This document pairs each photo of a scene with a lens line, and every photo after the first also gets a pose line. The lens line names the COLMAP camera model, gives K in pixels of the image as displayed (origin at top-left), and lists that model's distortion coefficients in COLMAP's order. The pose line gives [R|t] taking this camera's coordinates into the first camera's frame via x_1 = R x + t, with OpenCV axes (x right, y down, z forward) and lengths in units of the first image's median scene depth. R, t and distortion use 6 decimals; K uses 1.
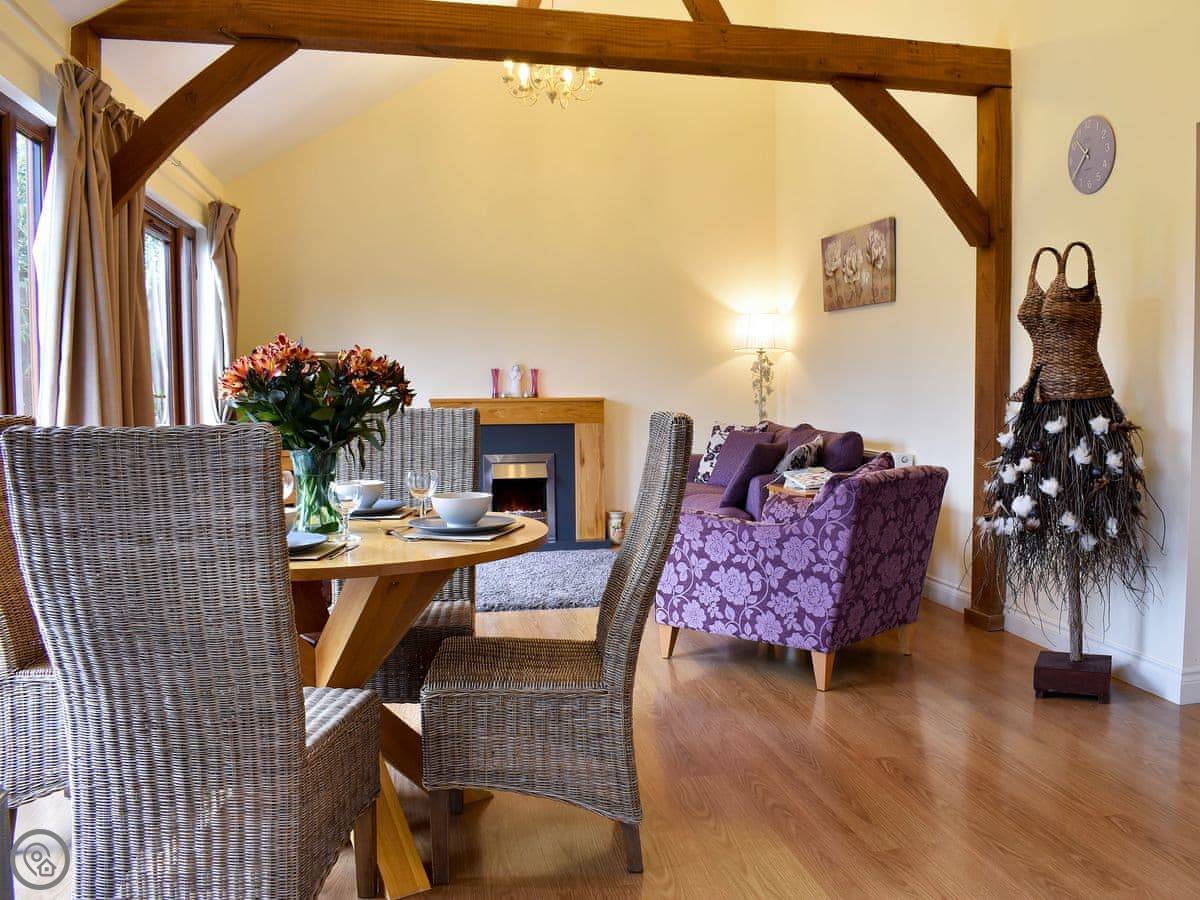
lens RADIAL K [[1084.4, 0, 600.0], [0, 1084.4, 450.0], [0, 0, 1]] dist [-0.022788, -0.002677]
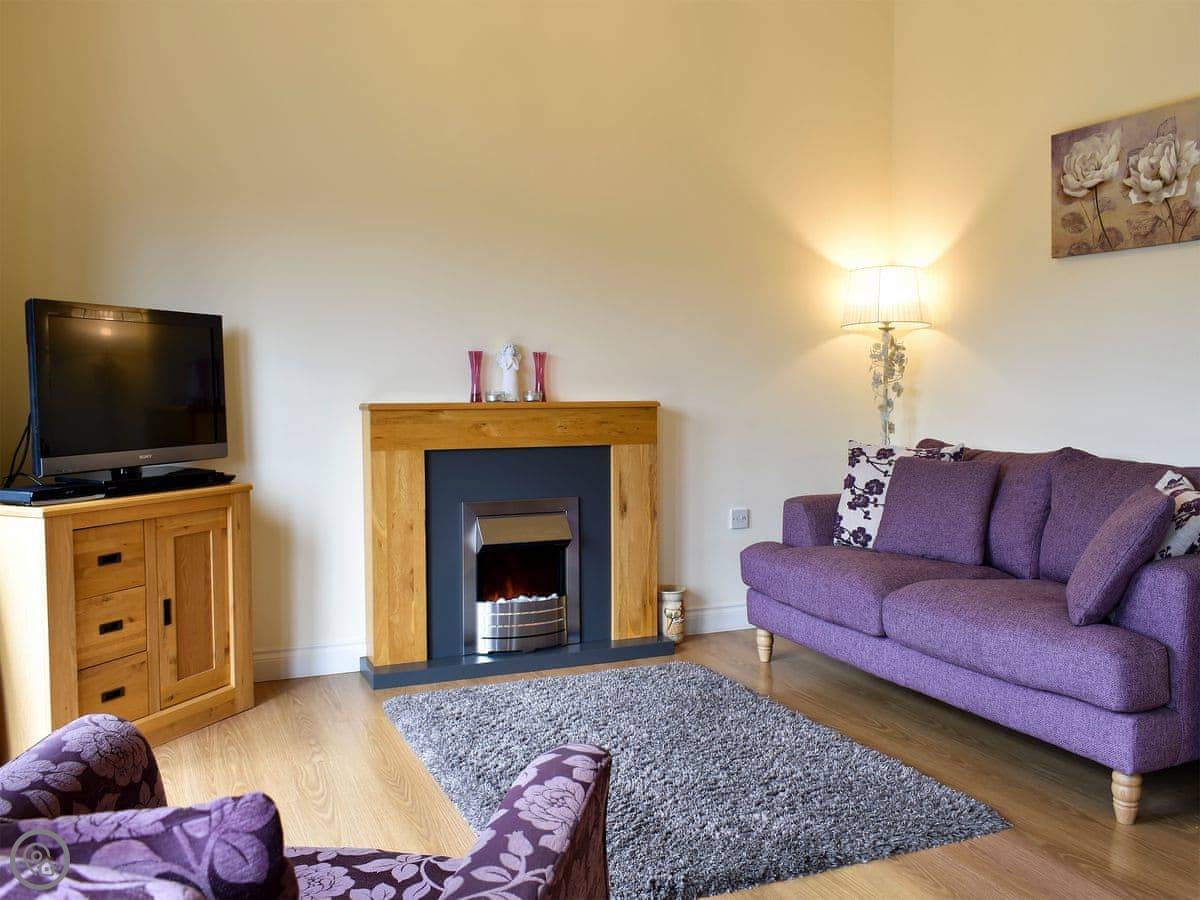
lens RADIAL K [[1084.4, 0, 600.0], [0, 1084.4, 450.0], [0, 0, 1]] dist [-0.022788, -0.002677]
pose [[0.980707, -0.010155, 0.195221, -0.143784], [0.010045, 0.999948, 0.001557, -0.022744], [-0.195227, 0.000434, 0.980758, 0.422463]]
